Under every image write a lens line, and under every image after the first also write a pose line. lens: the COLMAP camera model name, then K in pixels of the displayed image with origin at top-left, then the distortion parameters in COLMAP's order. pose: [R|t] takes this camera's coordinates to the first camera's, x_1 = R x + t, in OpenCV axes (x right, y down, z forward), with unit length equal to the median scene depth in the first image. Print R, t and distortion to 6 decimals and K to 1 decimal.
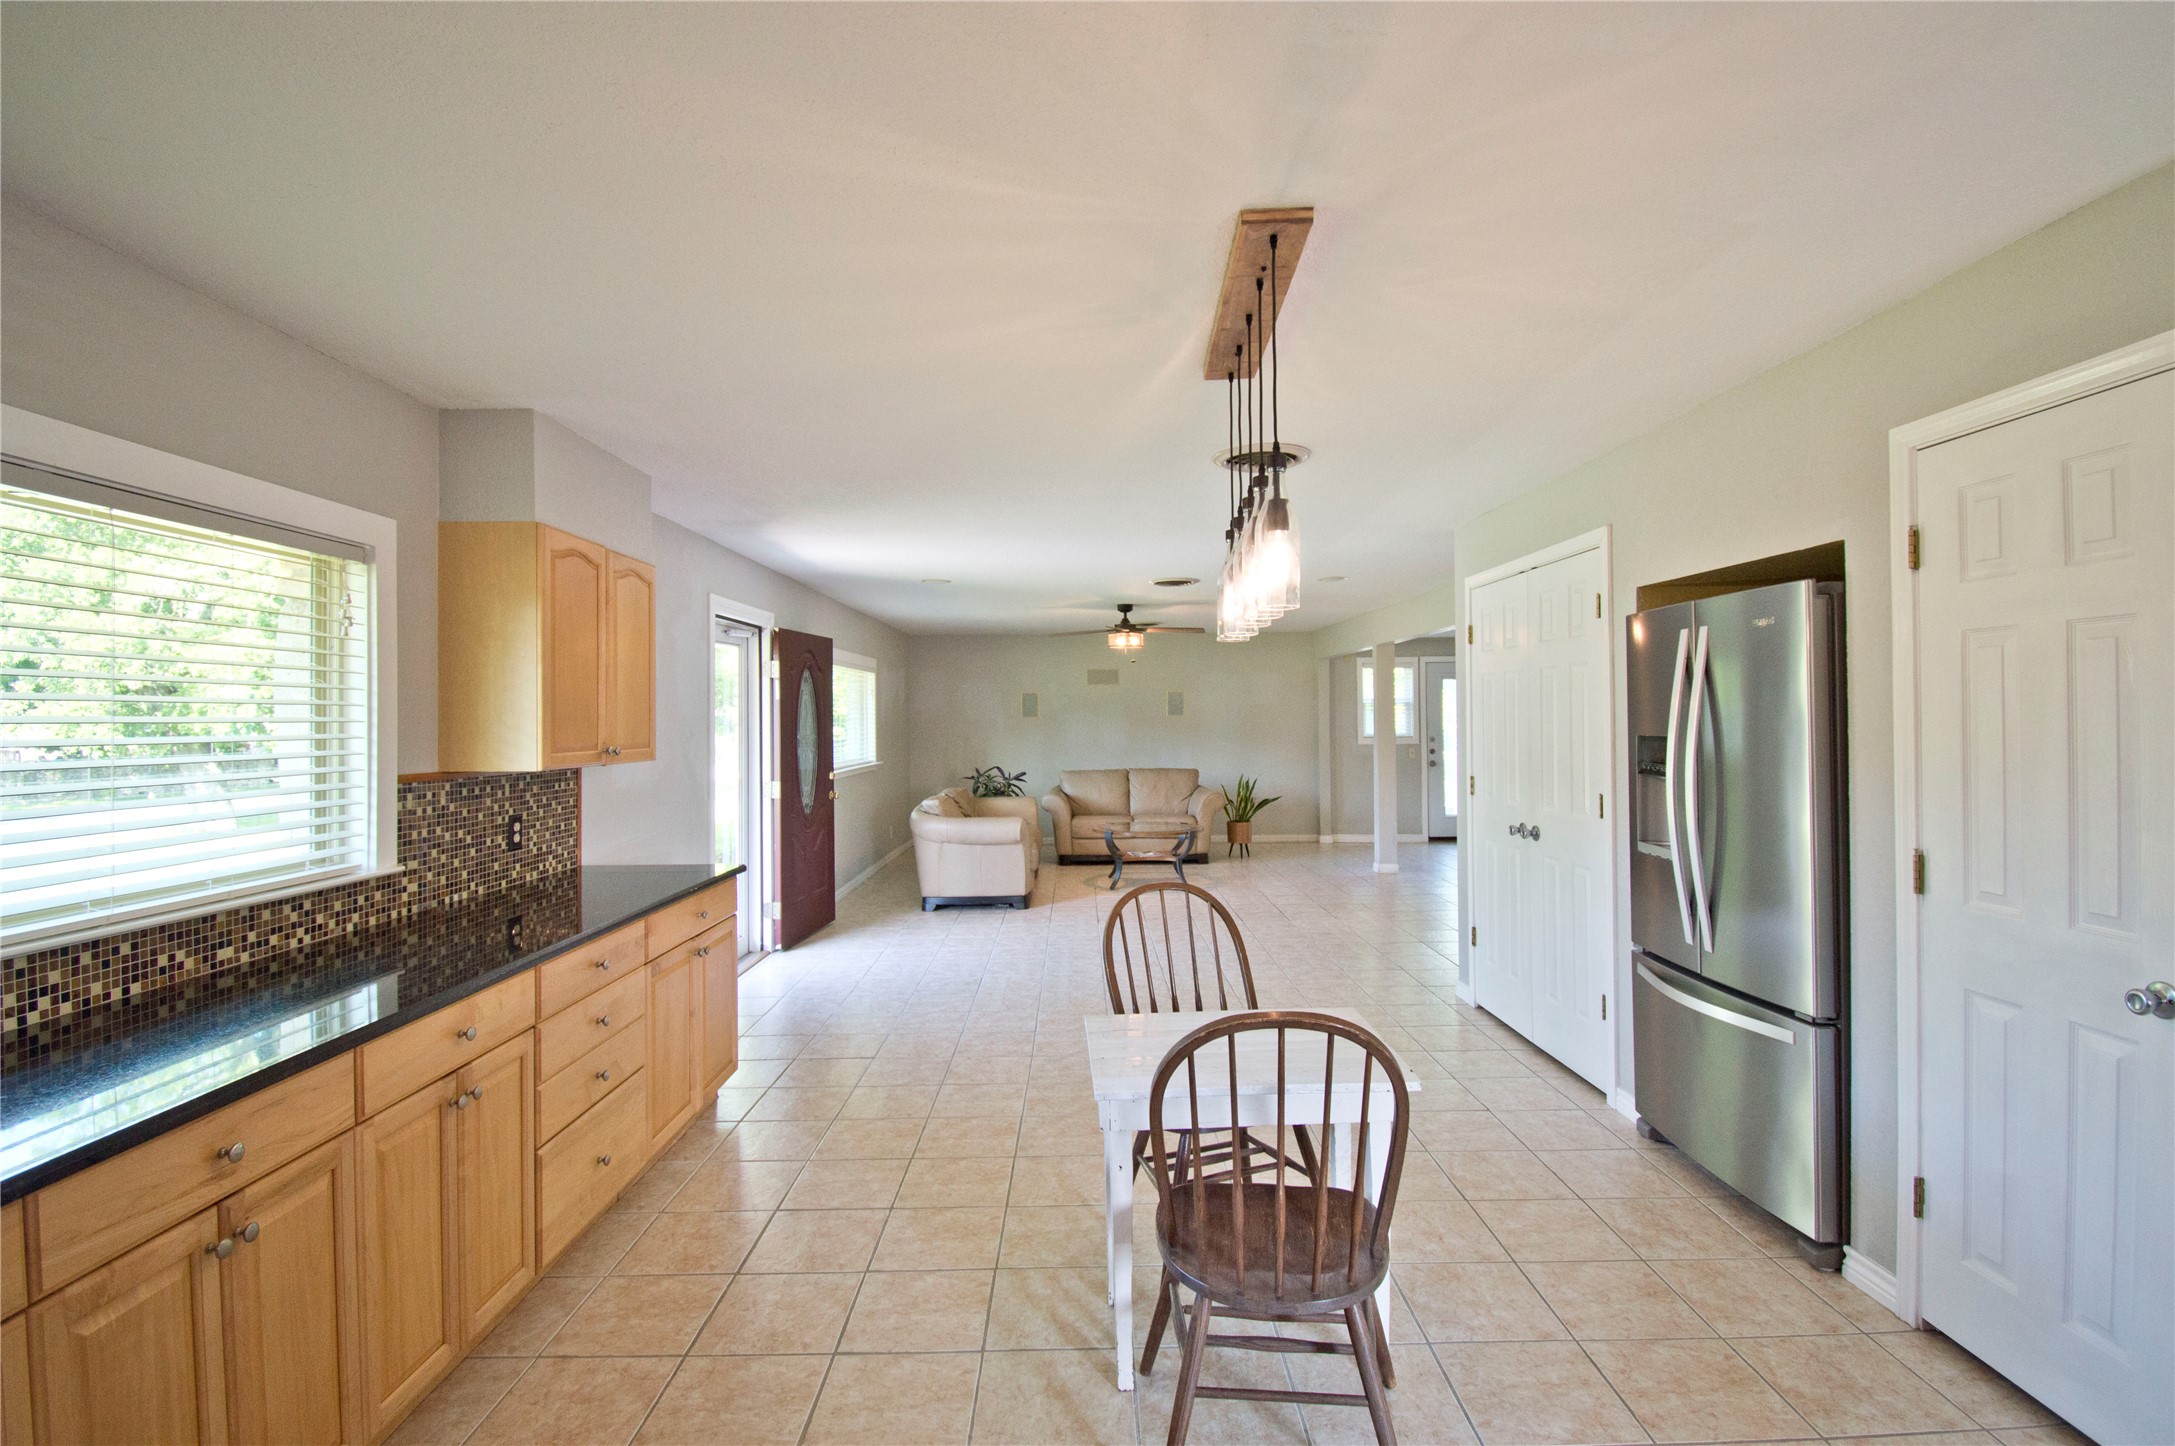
lens RADIAL K [[977.3, 0, 1087.5], [0, 977.3, 723.0], [0, 0, 1]] dist [0.021589, -0.028378]
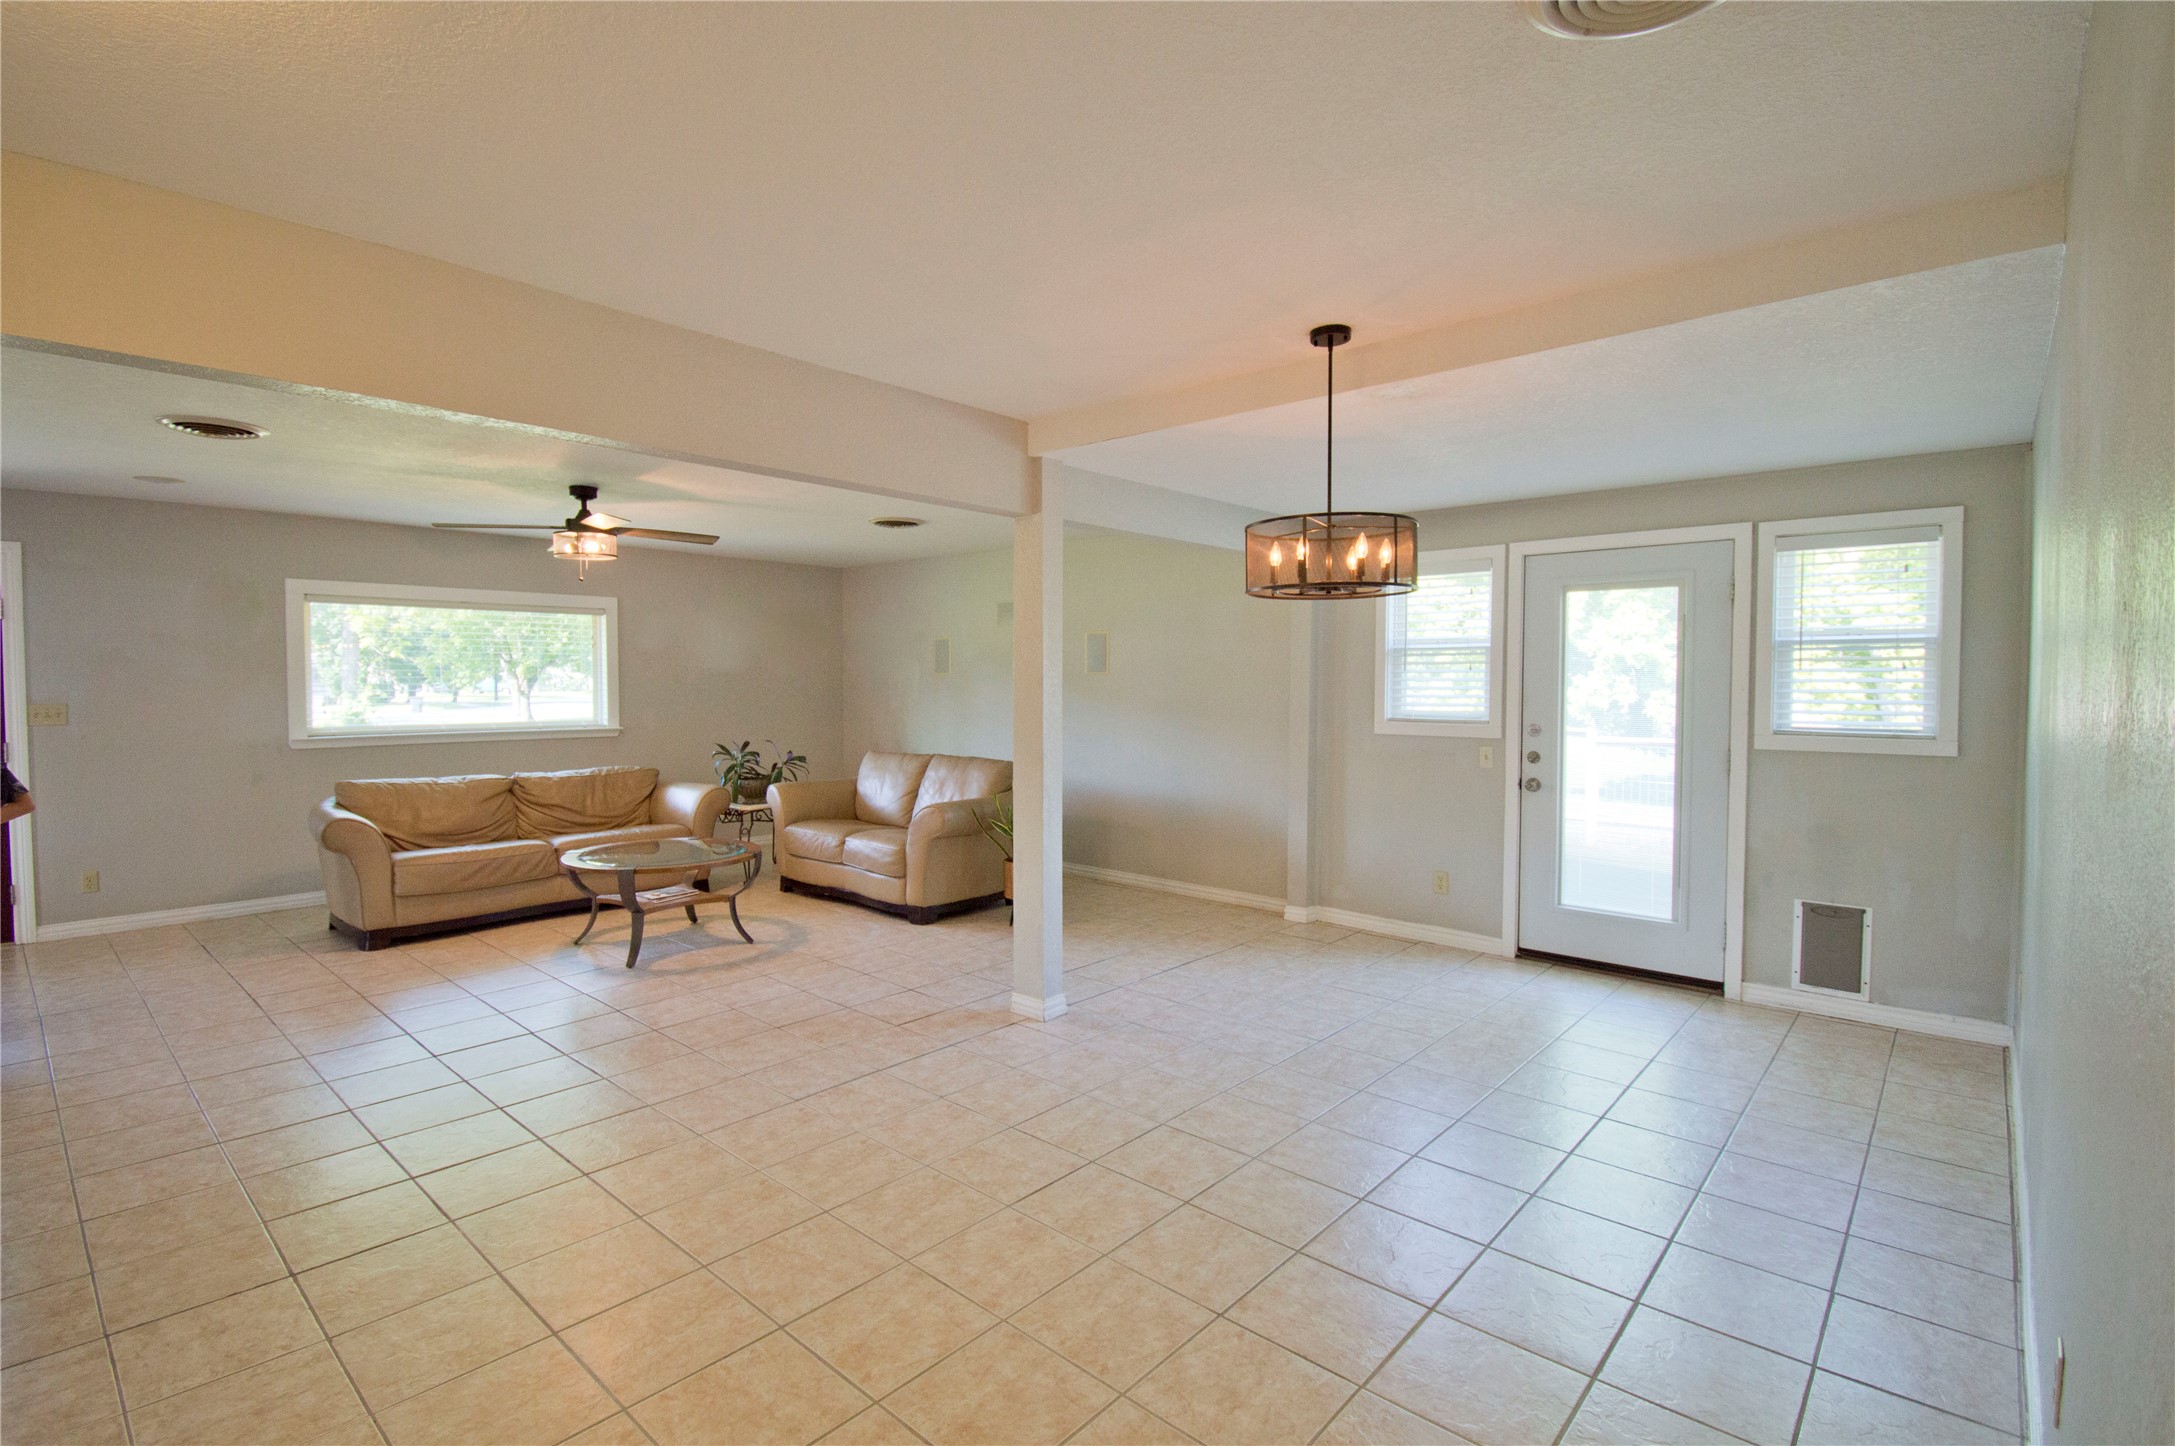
lens RADIAL K [[977.3, 0, 1087.5], [0, 977.3, 723.0], [0, 0, 1]] dist [0.021589, -0.028378]
pose [[0.746280, 0.040481, -0.664400, 0.548718], [-0.013998, 0.998883, 0.045137, -0.003934], [0.665485, -0.024384, 0.746013, 0.592165]]
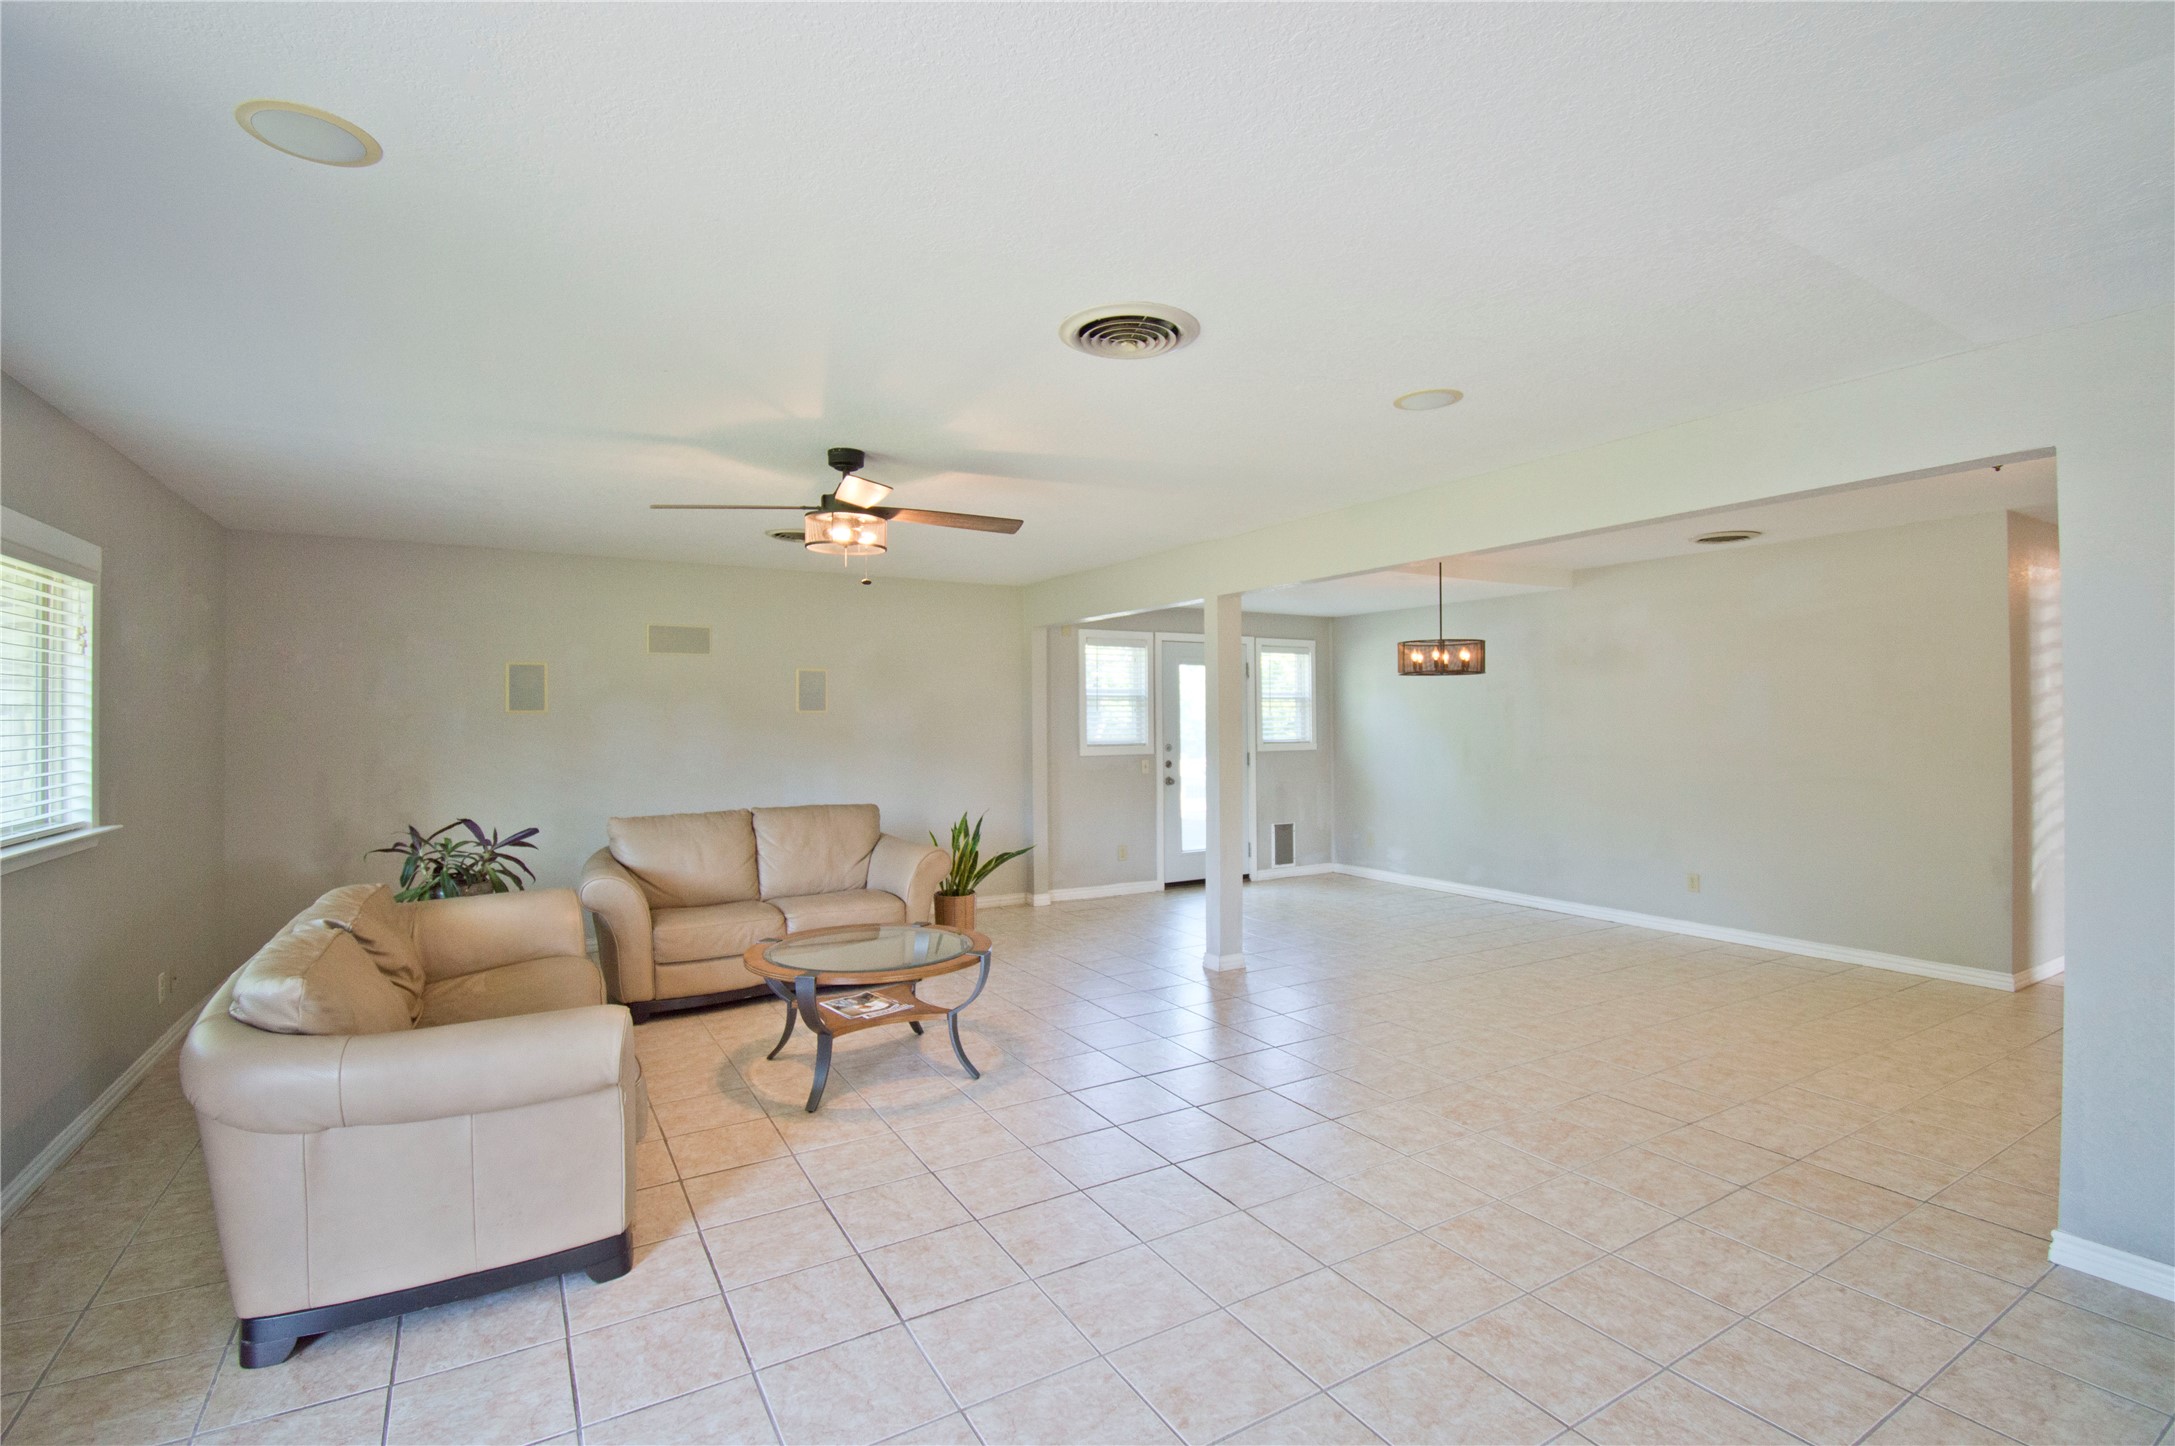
lens RADIAL K [[977.3, 0, 1087.5], [0, 977.3, 723.0], [0, 0, 1]] dist [0.021589, -0.028378]
pose [[0.867405, 0.004381, 0.497583, -0.066087], [-0.004850, 0.999988, -0.000349, -0.000878], [-0.497579, -0.002110, 0.867416, 0.445758]]
